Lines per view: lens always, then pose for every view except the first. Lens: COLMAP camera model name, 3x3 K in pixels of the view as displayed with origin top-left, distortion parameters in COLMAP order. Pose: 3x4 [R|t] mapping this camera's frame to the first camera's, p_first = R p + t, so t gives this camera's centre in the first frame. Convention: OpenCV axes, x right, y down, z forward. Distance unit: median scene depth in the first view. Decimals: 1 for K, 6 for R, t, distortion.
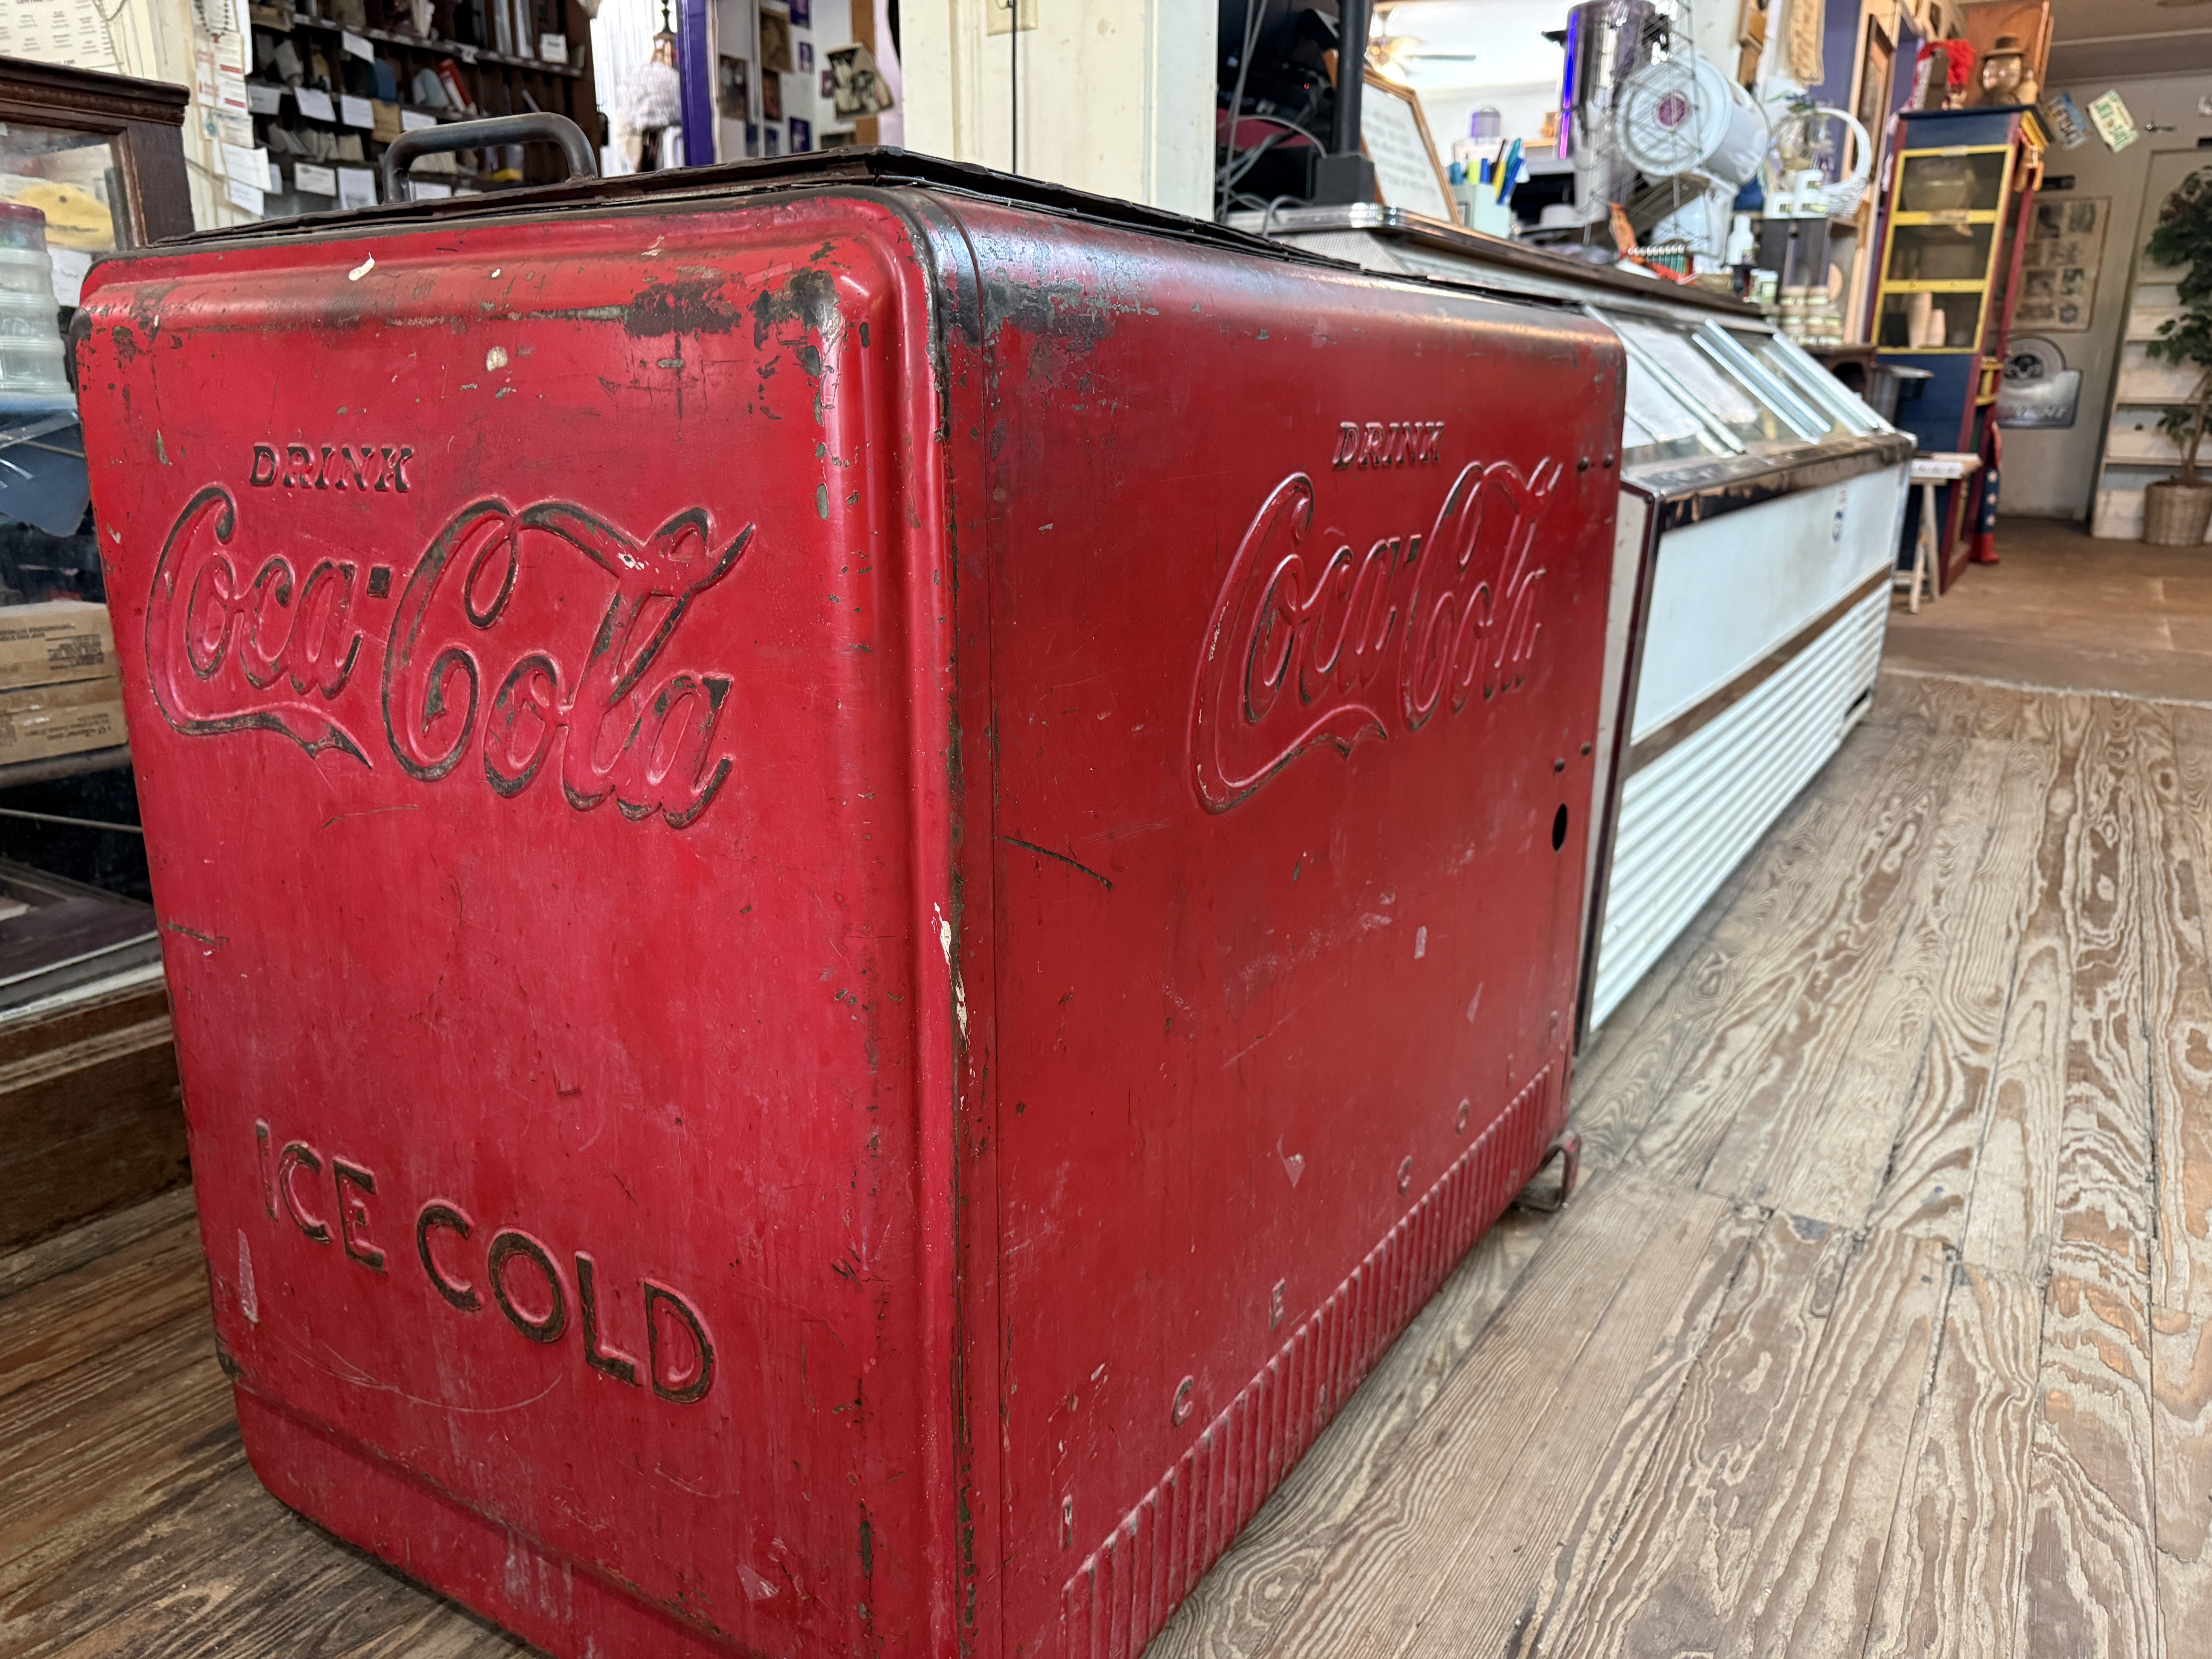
lens RADIAL K [[1588.0, 0, 1094.3], [0, 1588.0, 828.1], [0, 0, 1]] dist [0.009561, -0.003653]
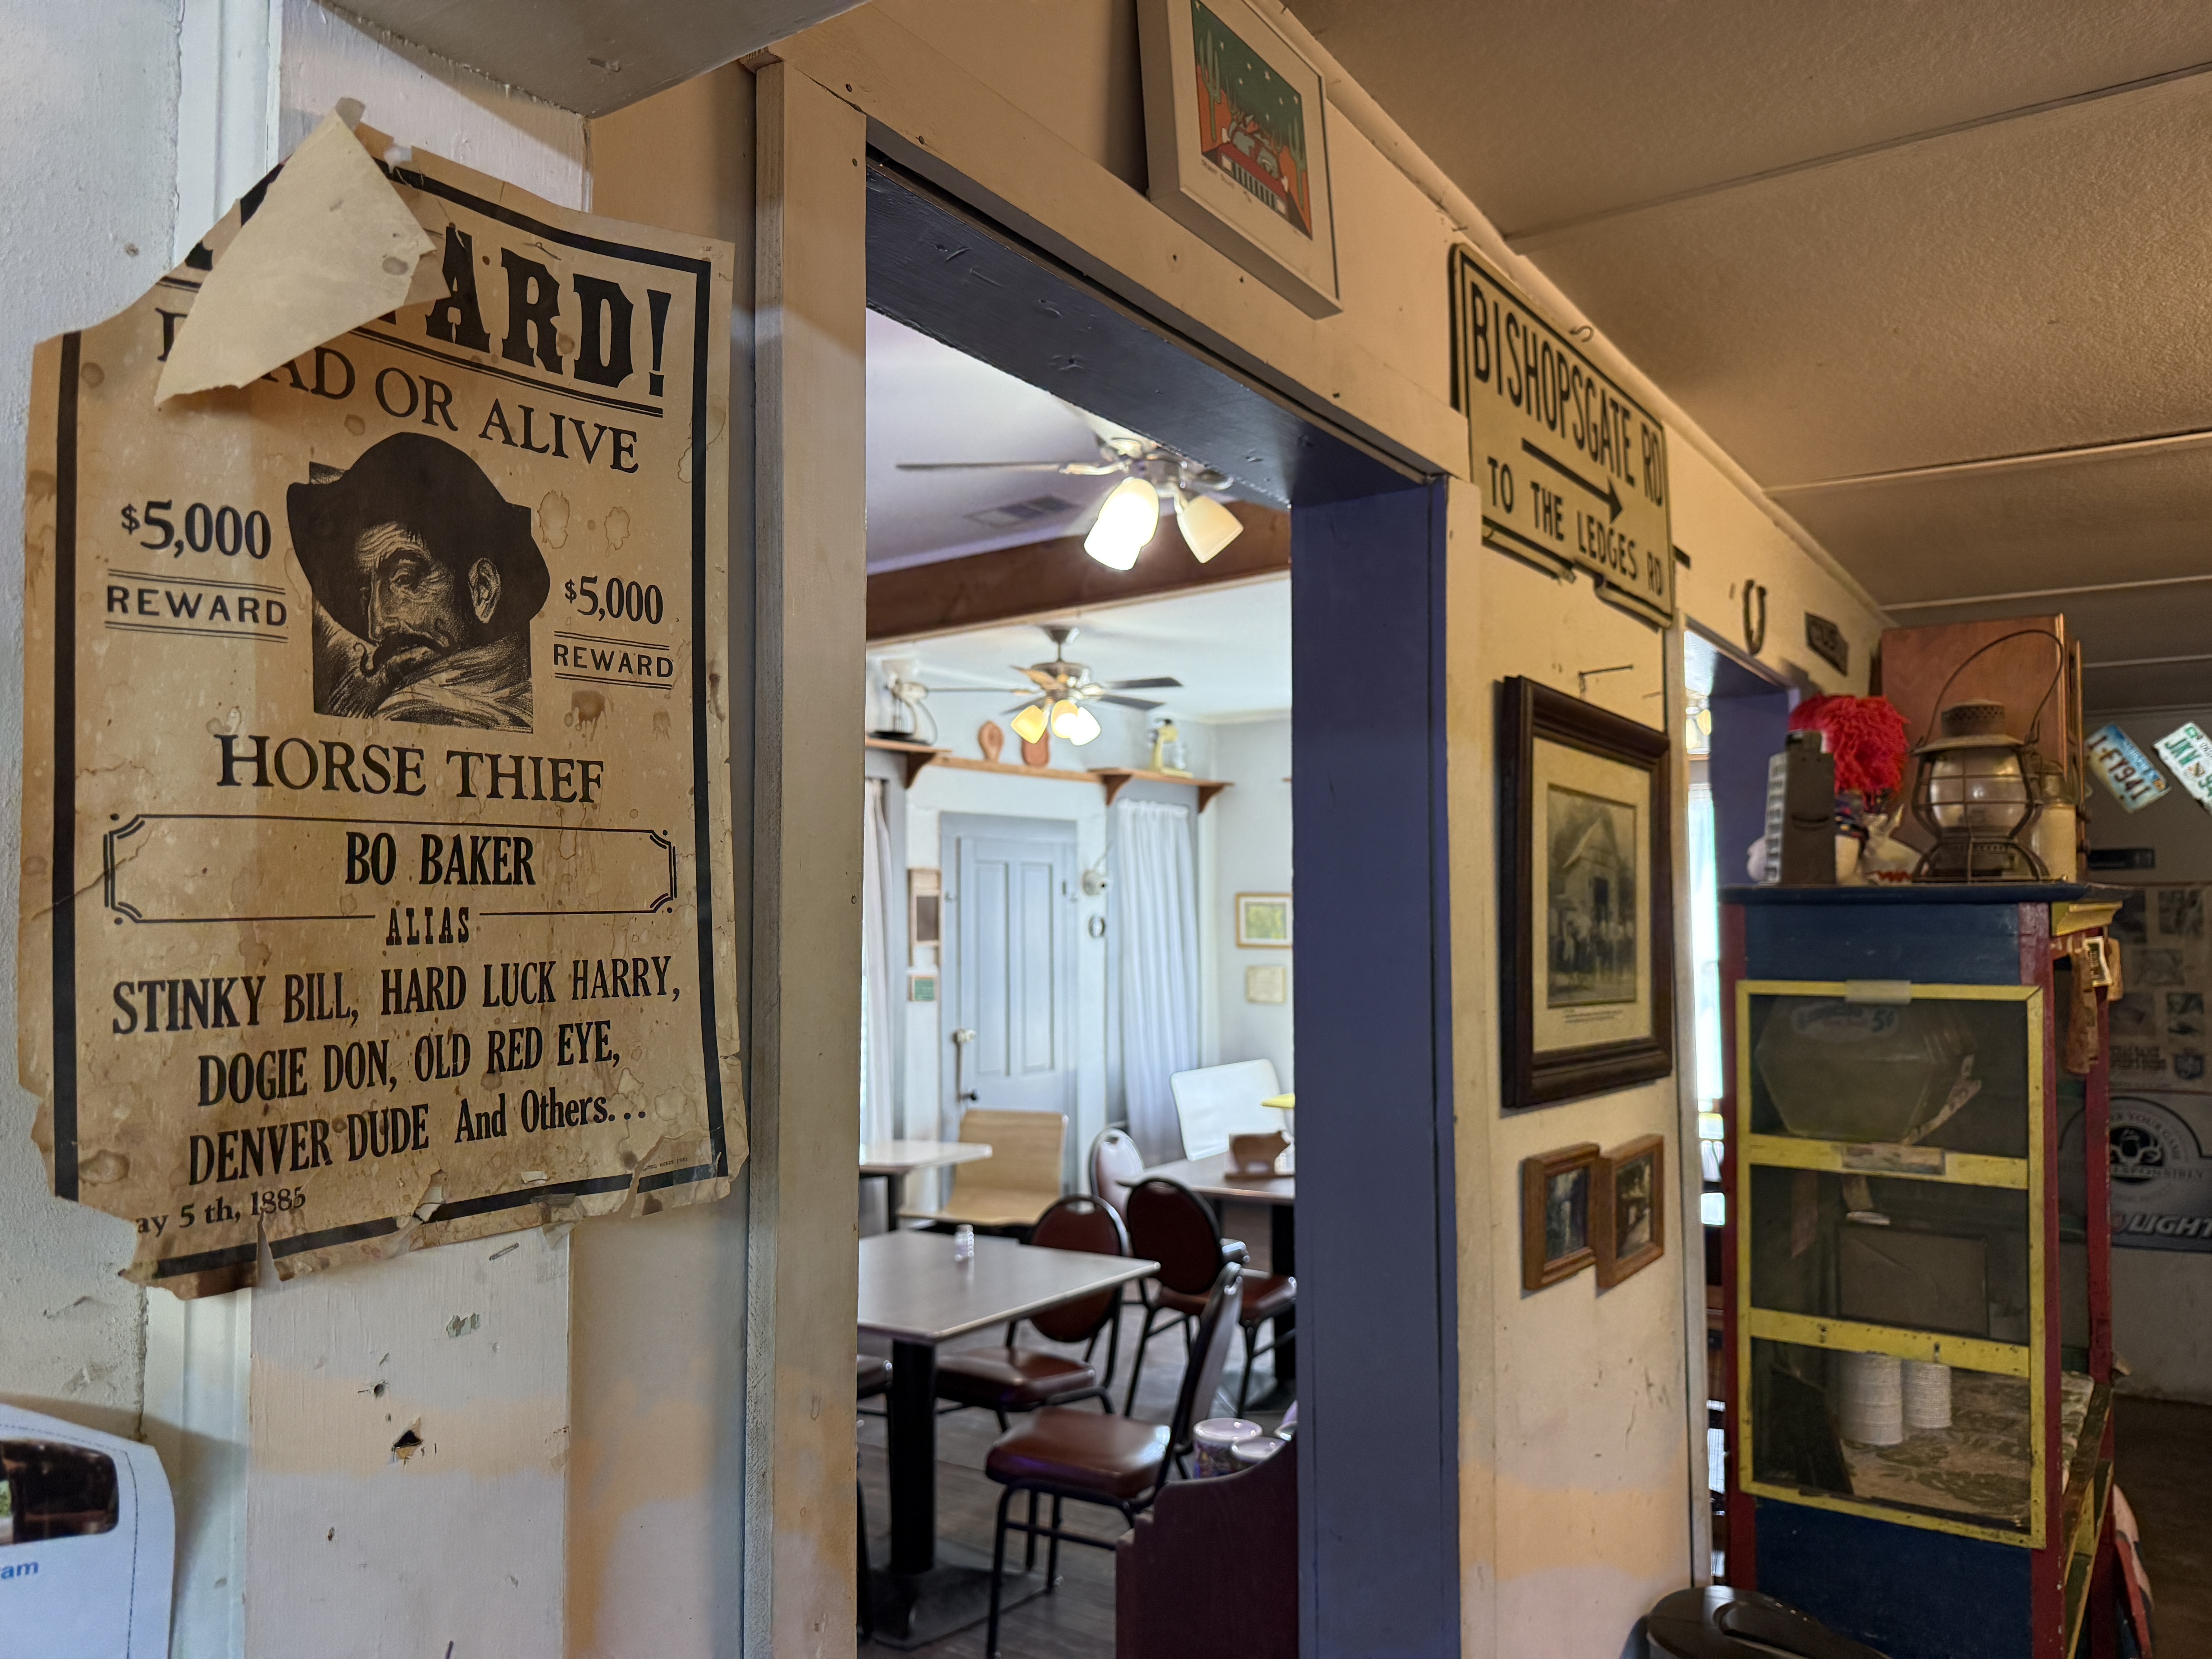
lens RADIAL K [[1588.0, 0, 1114.8], [0, 1588.0, 834.3], [0, 0, 1]] dist [0.009561, -0.003653]
pose [[0.999223, -0.008296, -0.038522, 0.247142], [-0.004438, 0.947673, -0.319211, -0.222810], [0.039155, 0.319134, 0.946900, 0.415237]]
